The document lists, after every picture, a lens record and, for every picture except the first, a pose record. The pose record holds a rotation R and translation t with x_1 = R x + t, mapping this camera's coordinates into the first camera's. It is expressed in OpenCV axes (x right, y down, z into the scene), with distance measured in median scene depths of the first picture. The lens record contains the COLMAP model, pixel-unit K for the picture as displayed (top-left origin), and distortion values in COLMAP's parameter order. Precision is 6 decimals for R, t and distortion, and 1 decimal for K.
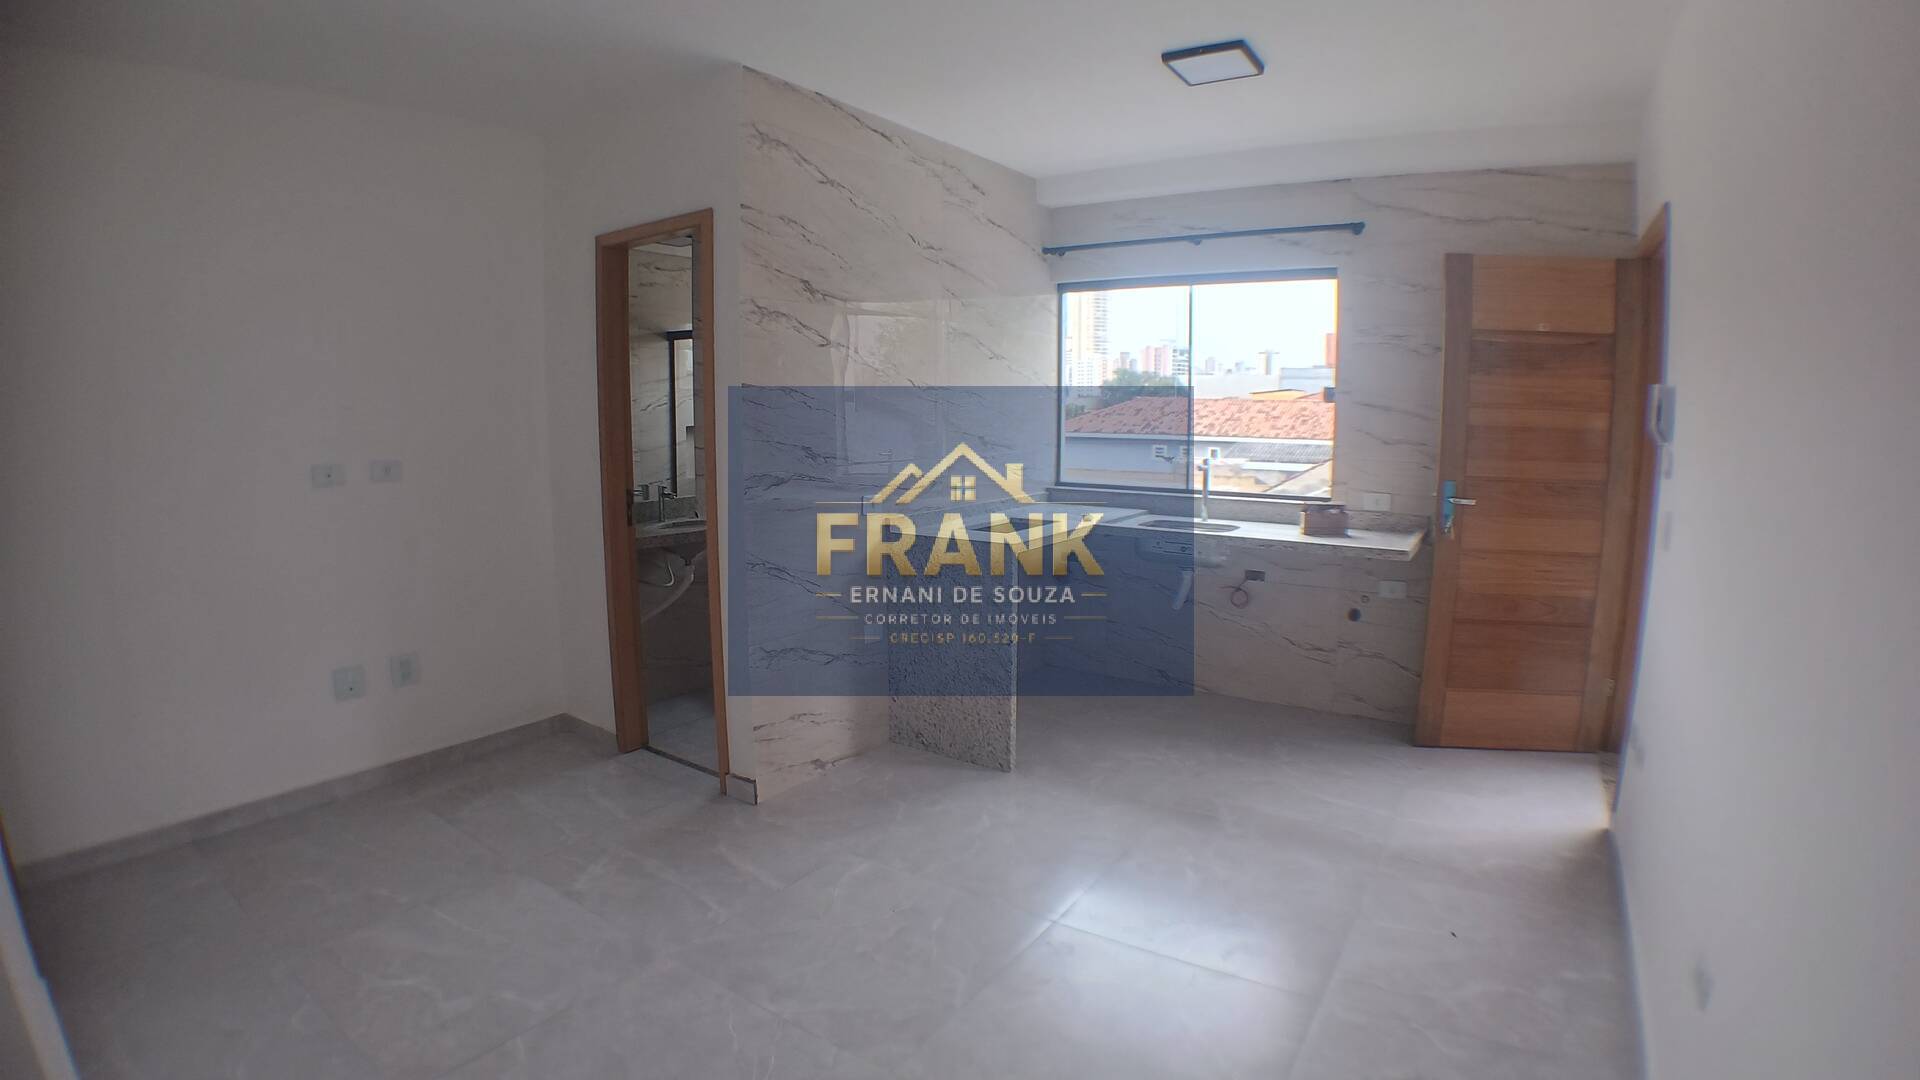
lens RADIAL K [[922.1, 0, 960.0], [0, 922.1, 540.0], [0, 0, 1]] dist [-0.189354, 0.041168]
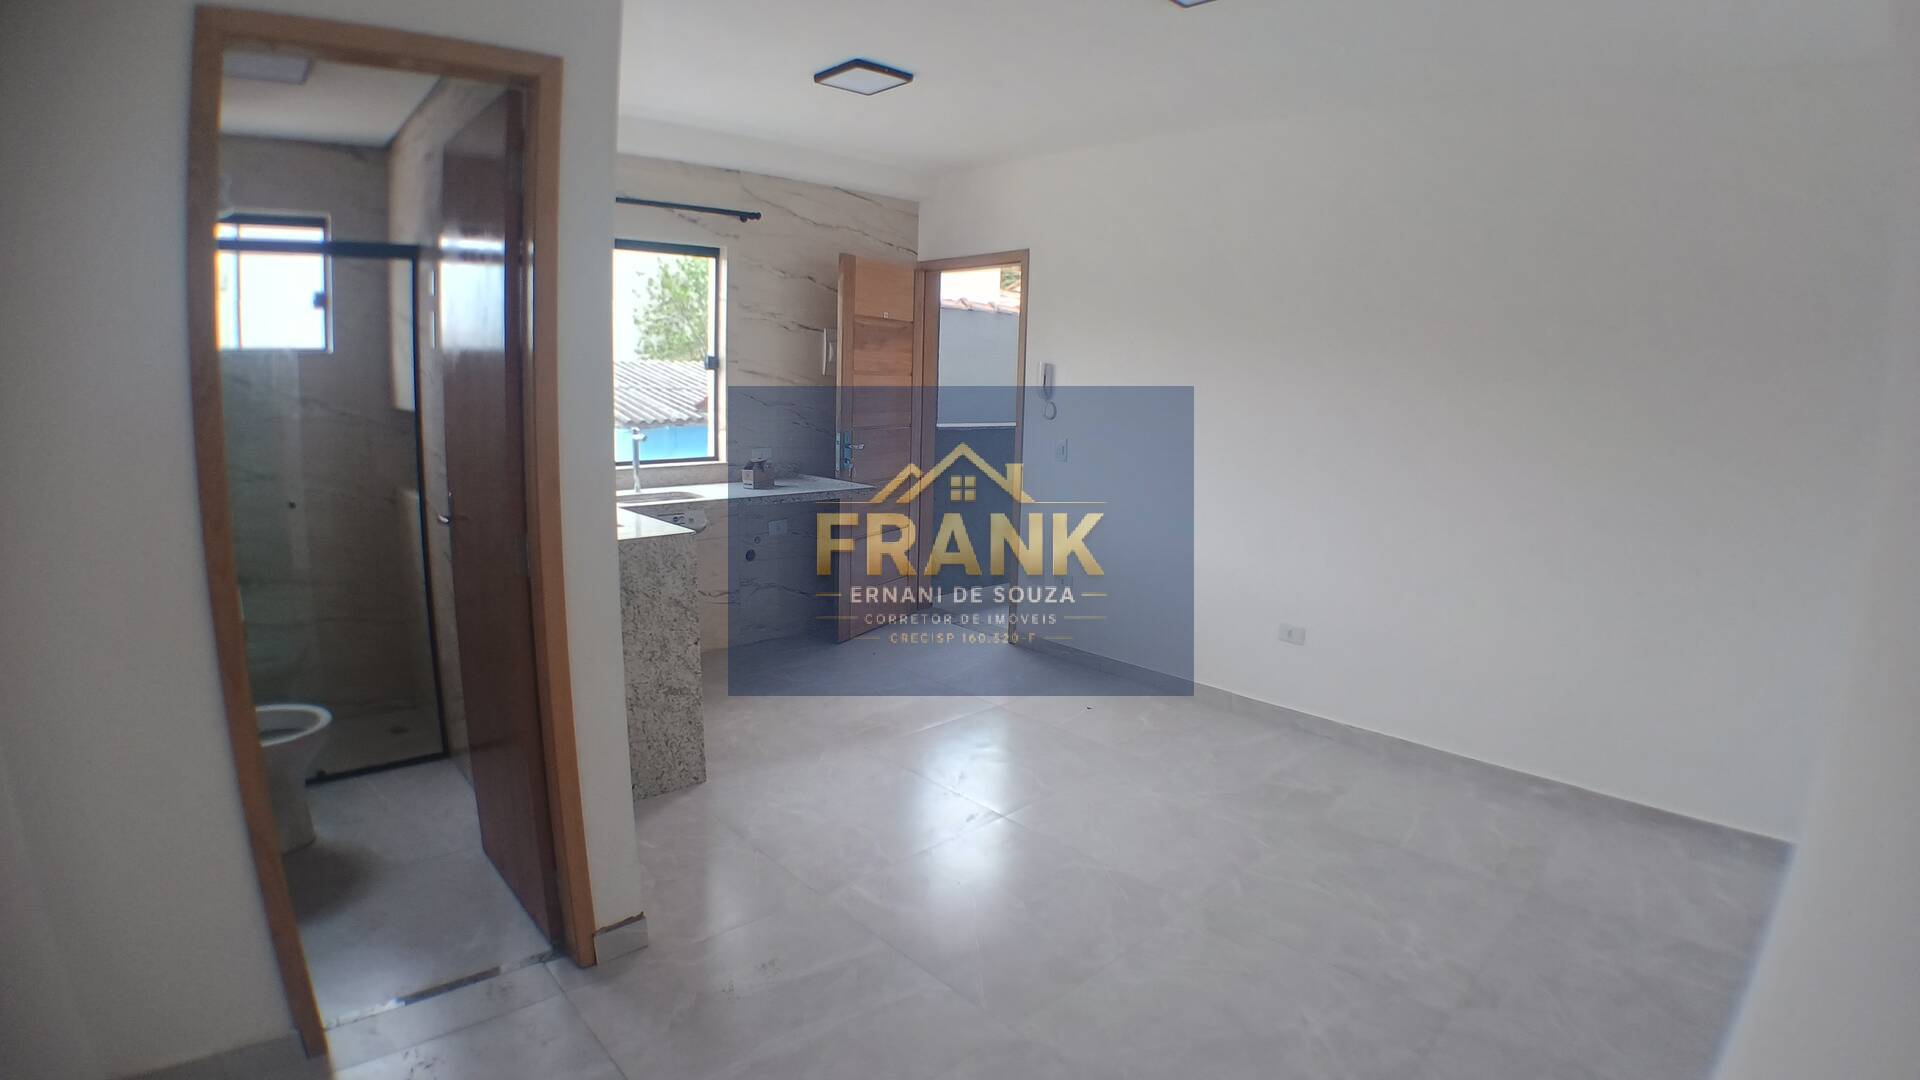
lens RADIAL K [[922.1, 0, 960.0], [0, 922.1, 540.0], [0, 0, 1]] dist [-0.189354, 0.041168]
pose [[0.215537, -0.161016, 0.963129, -0.674286], [0.112310, 0.983854, 0.139348, -0.074164], [-0.970016, 0.078134, 0.230141, 0.495727]]
